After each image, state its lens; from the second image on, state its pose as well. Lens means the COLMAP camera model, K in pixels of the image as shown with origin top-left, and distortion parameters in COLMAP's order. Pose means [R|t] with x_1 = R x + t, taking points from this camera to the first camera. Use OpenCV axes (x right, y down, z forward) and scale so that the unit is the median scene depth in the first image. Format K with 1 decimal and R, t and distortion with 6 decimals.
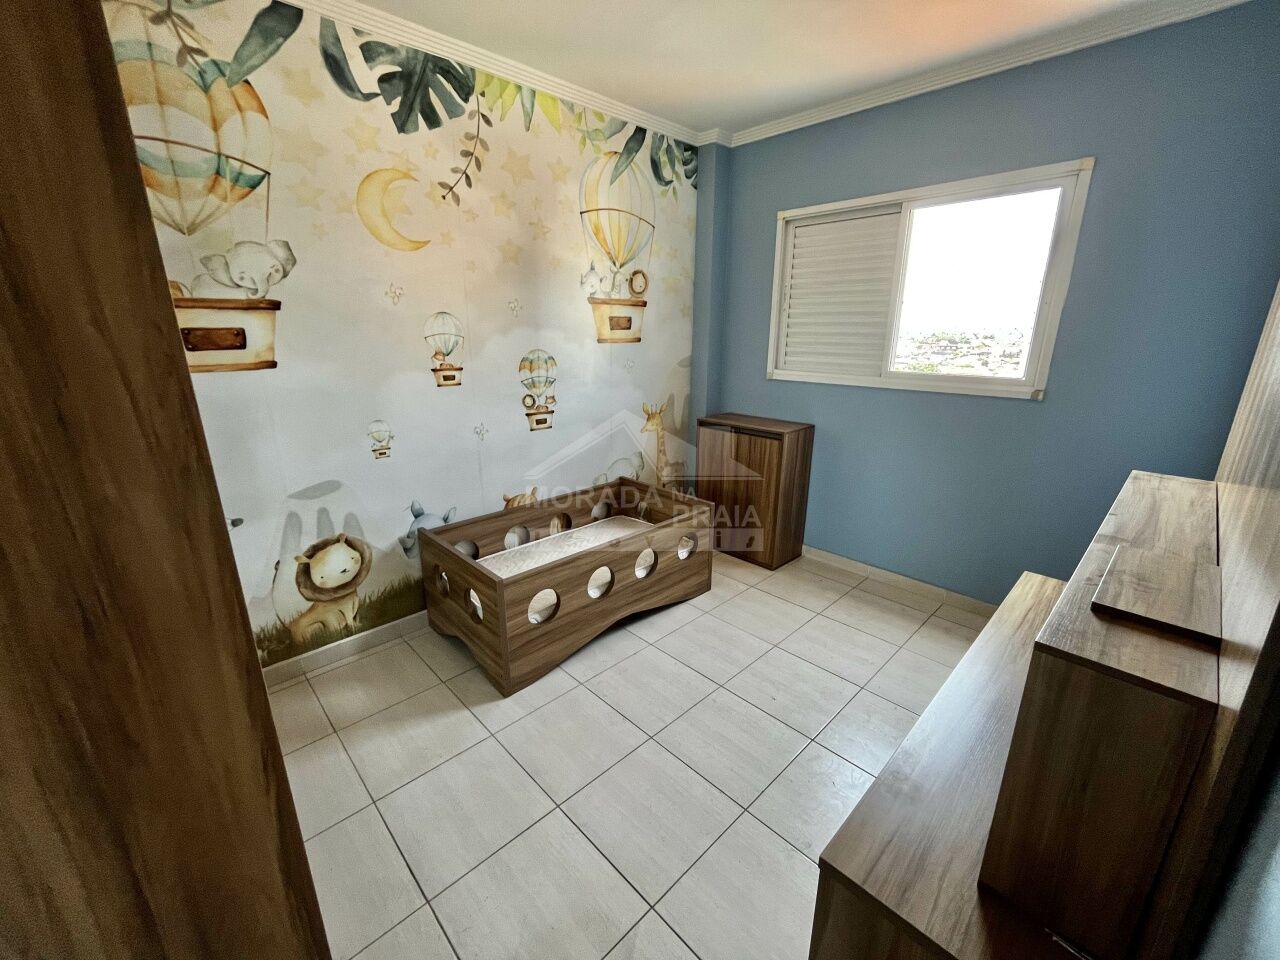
lens RADIAL K [[524.8, 0, 636.3], [0, 524.8, 480.6], [0, 0, 1]] dist [-0.002783, -0.000038]
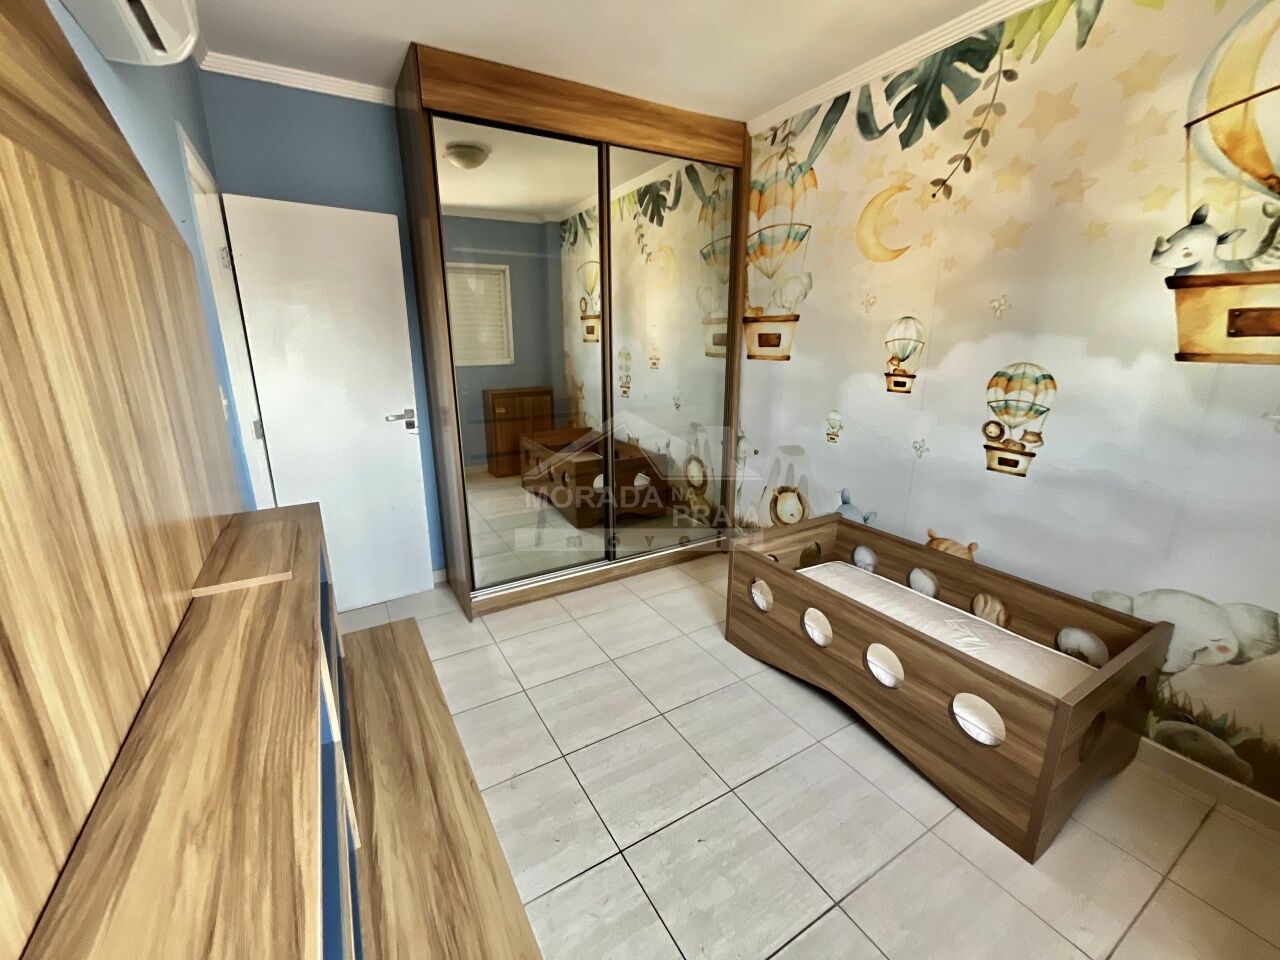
lens RADIAL K [[524.8, 0, 636.7], [0, 524.8, 479.2], [0, 0, 1]] dist [-0.002783, -0.000038]
pose [[-0.221123, 0.259004, -0.940224, 0.753189], [-0.270813, 0.909866, 0.314331, -0.220335], [0.936891, 0.324131, -0.131050, 0.766985]]
